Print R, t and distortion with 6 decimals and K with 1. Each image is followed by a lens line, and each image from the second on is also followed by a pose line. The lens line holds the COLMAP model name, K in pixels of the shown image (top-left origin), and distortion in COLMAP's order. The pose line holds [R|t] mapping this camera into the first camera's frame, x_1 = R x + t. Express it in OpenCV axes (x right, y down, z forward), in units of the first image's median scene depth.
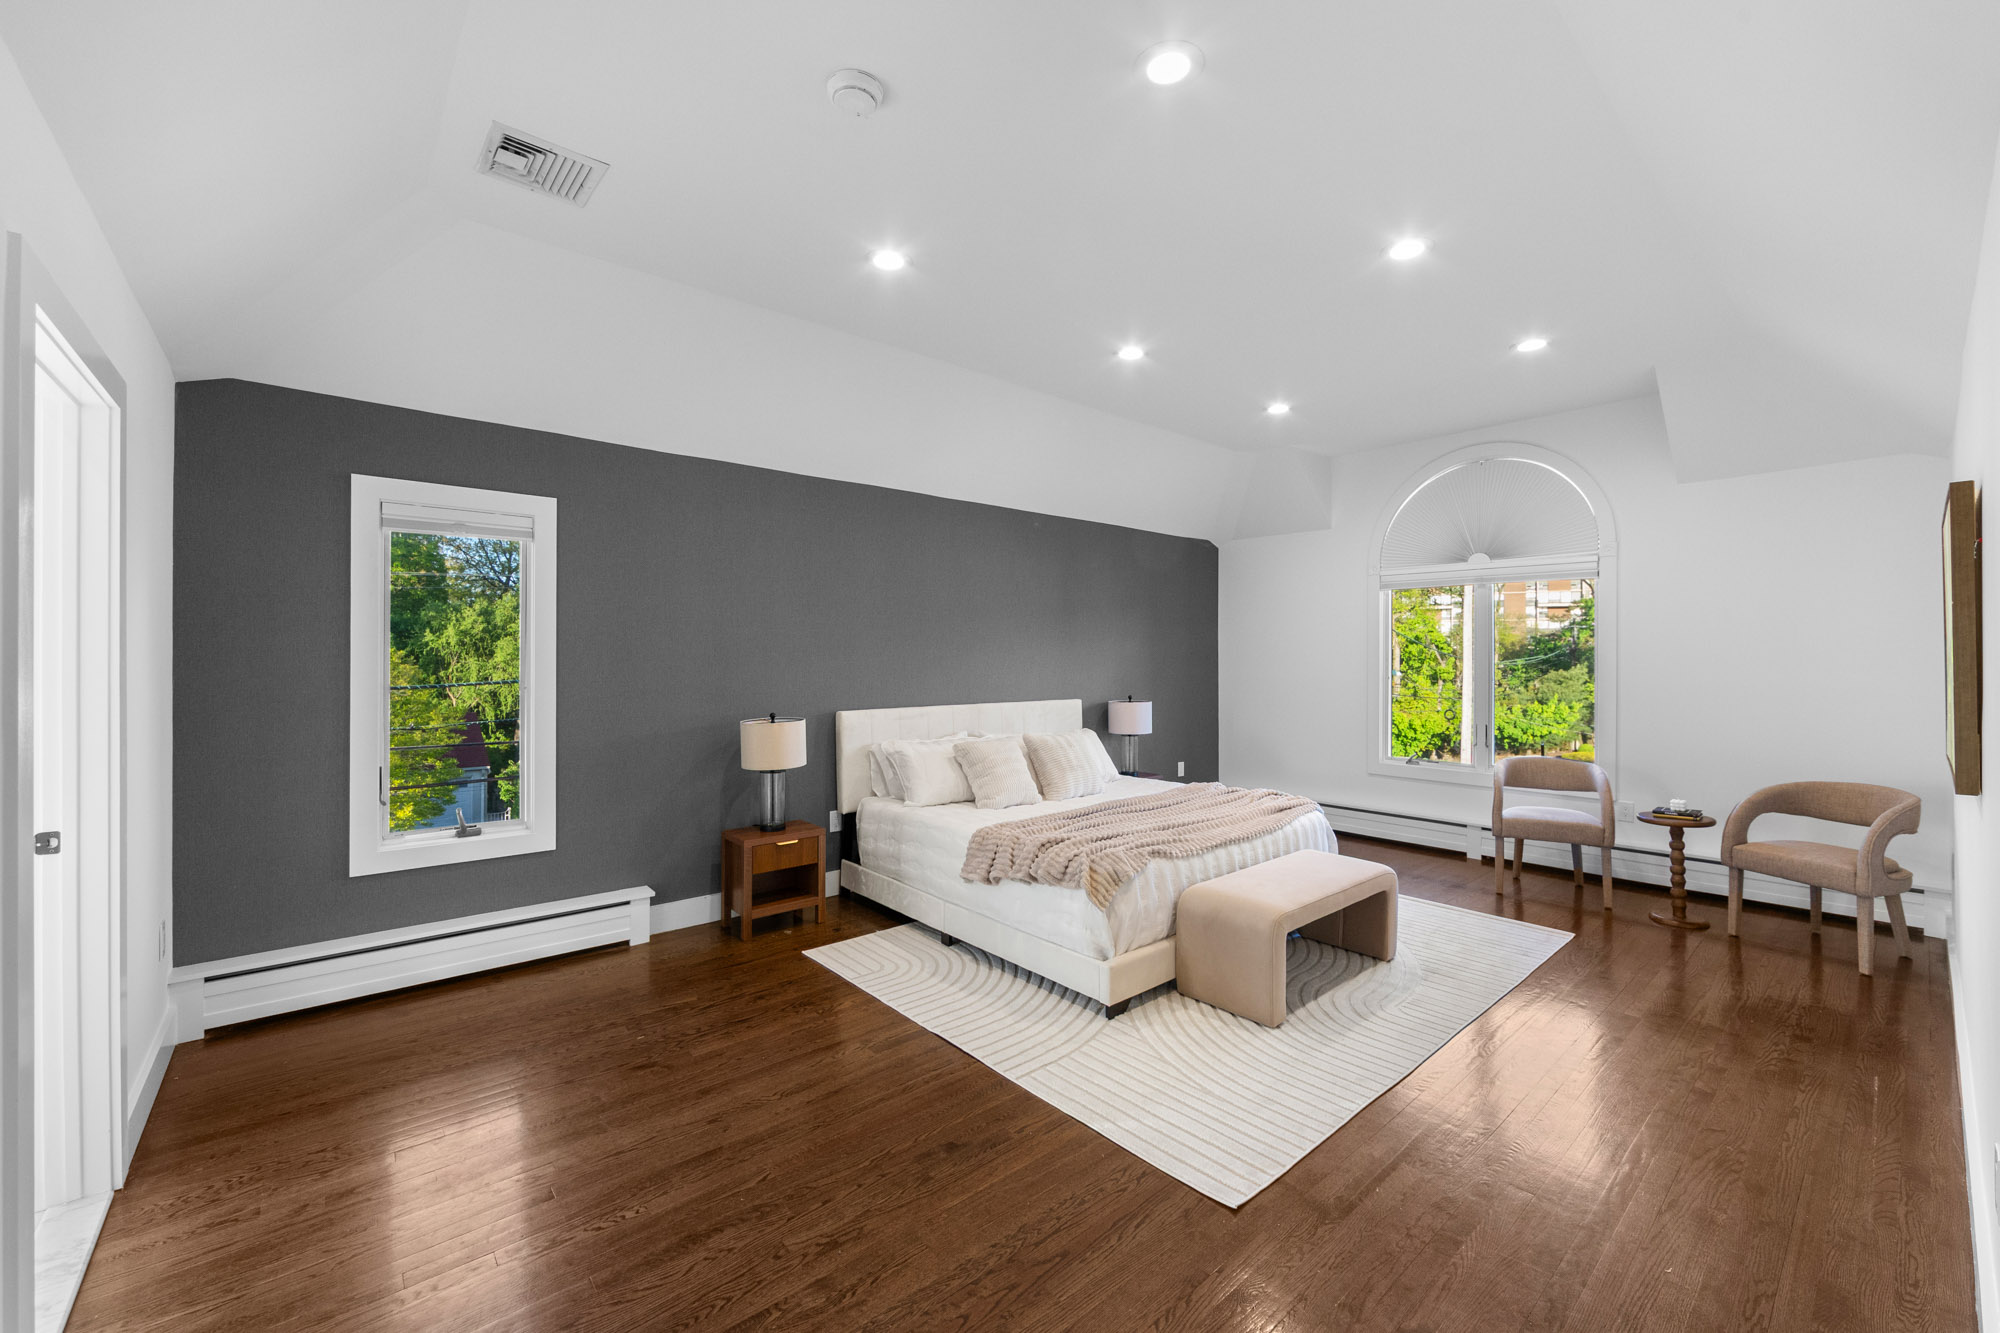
lens RADIAL K [[791.4, 0, 997.1], [0, 791.4, 658.9], [0, 0, 1]] dist [-0.001910, -0.000105]
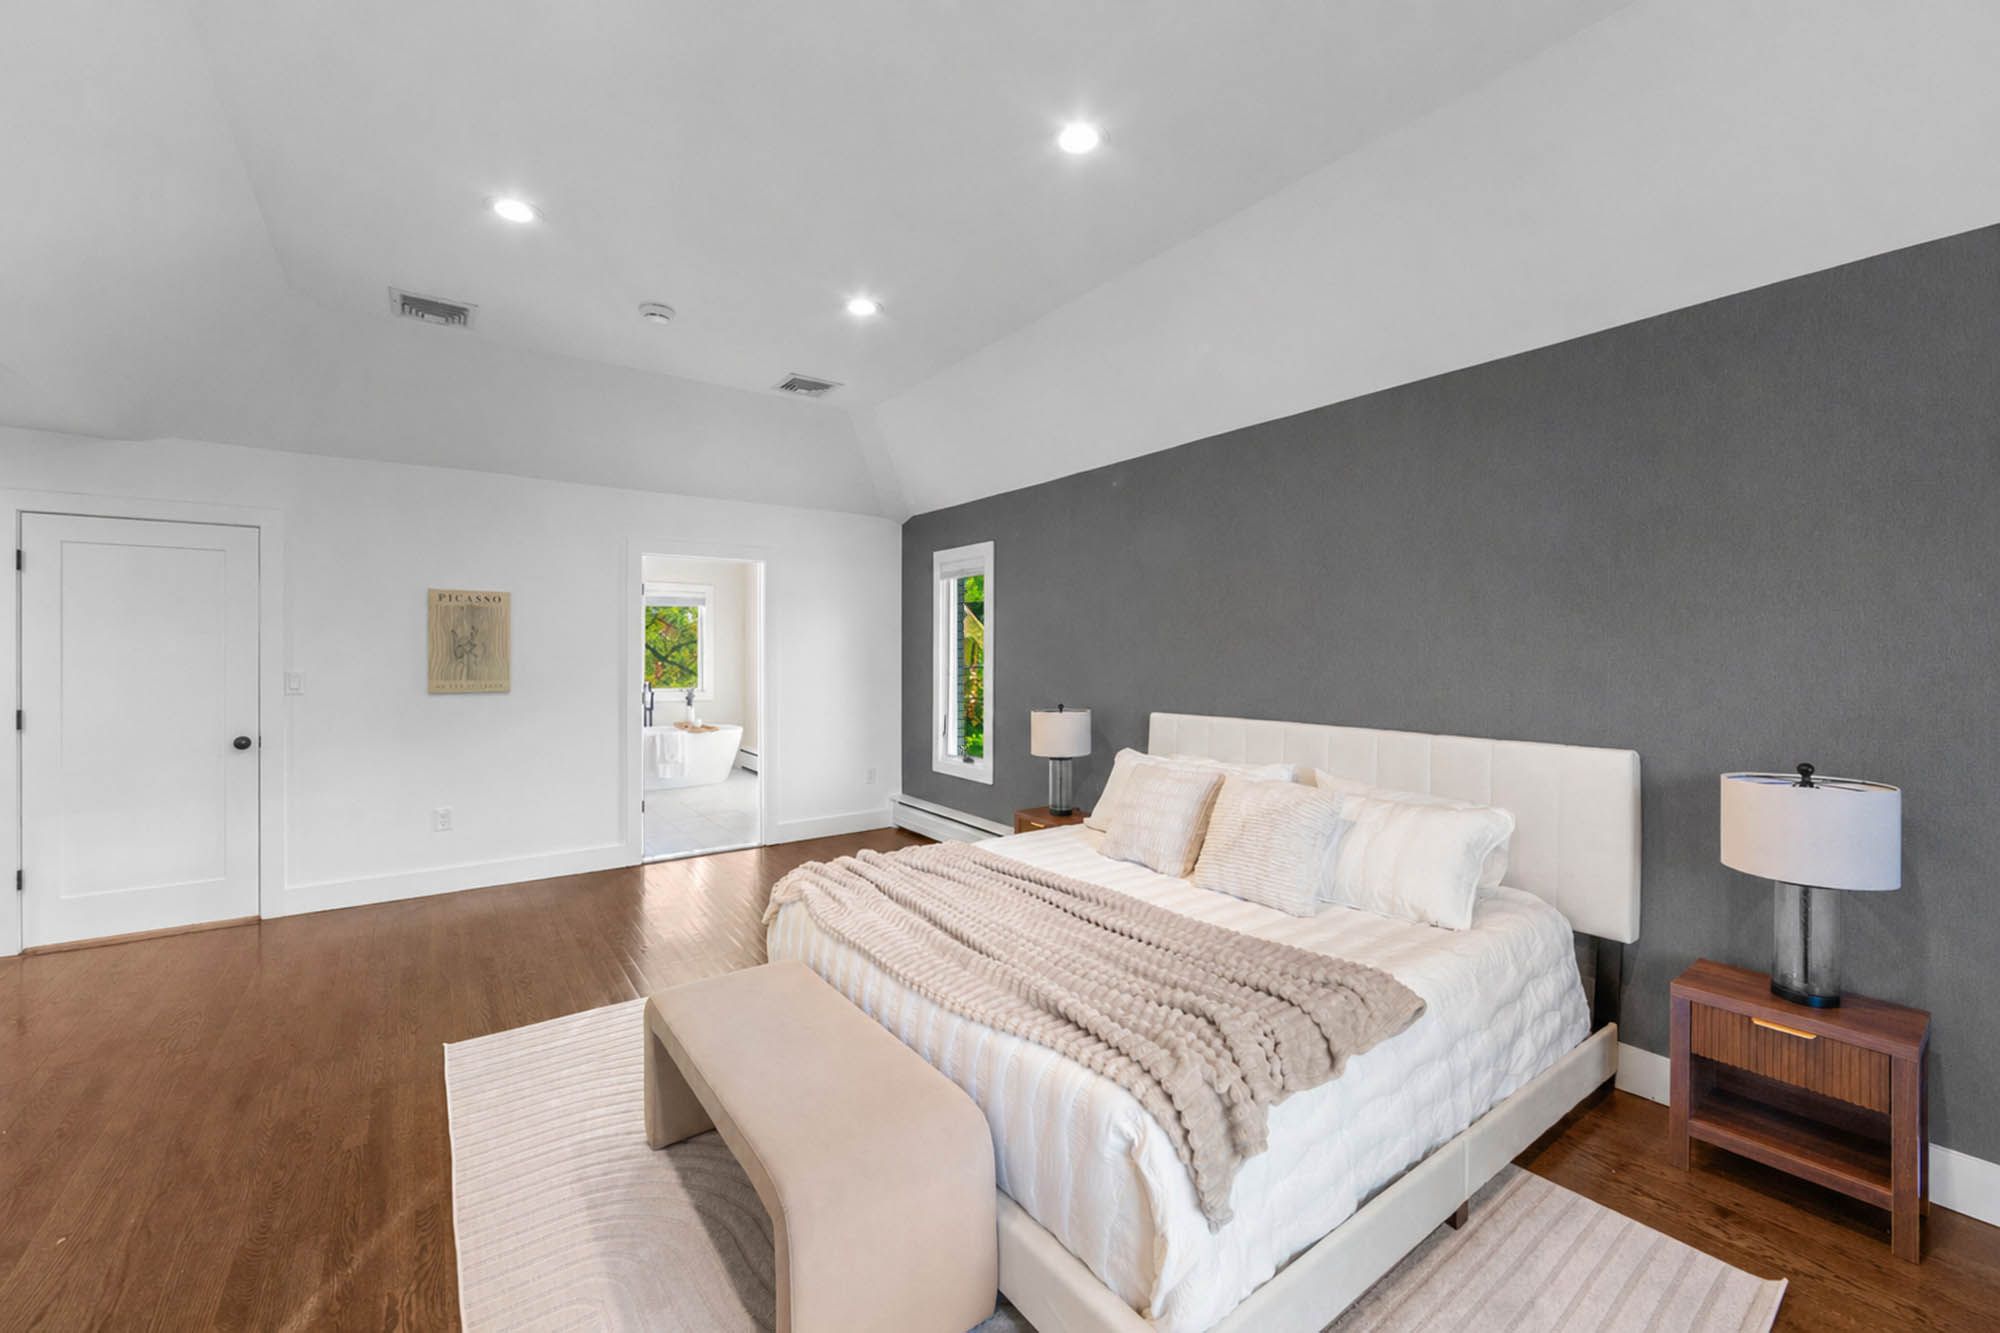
lens RADIAL K [[791.4, 0, 1009.4], [0, 791.4, 659.7], [0, 0, 1]] dist [-0.001910, -0.000105]
pose [[-0.057926, 0.005060, -0.998308, 0.878085], [-0.006107, 0.999967, 0.005423, 0.003269], [0.998302, 0.006411, -0.057893, 1.126690]]
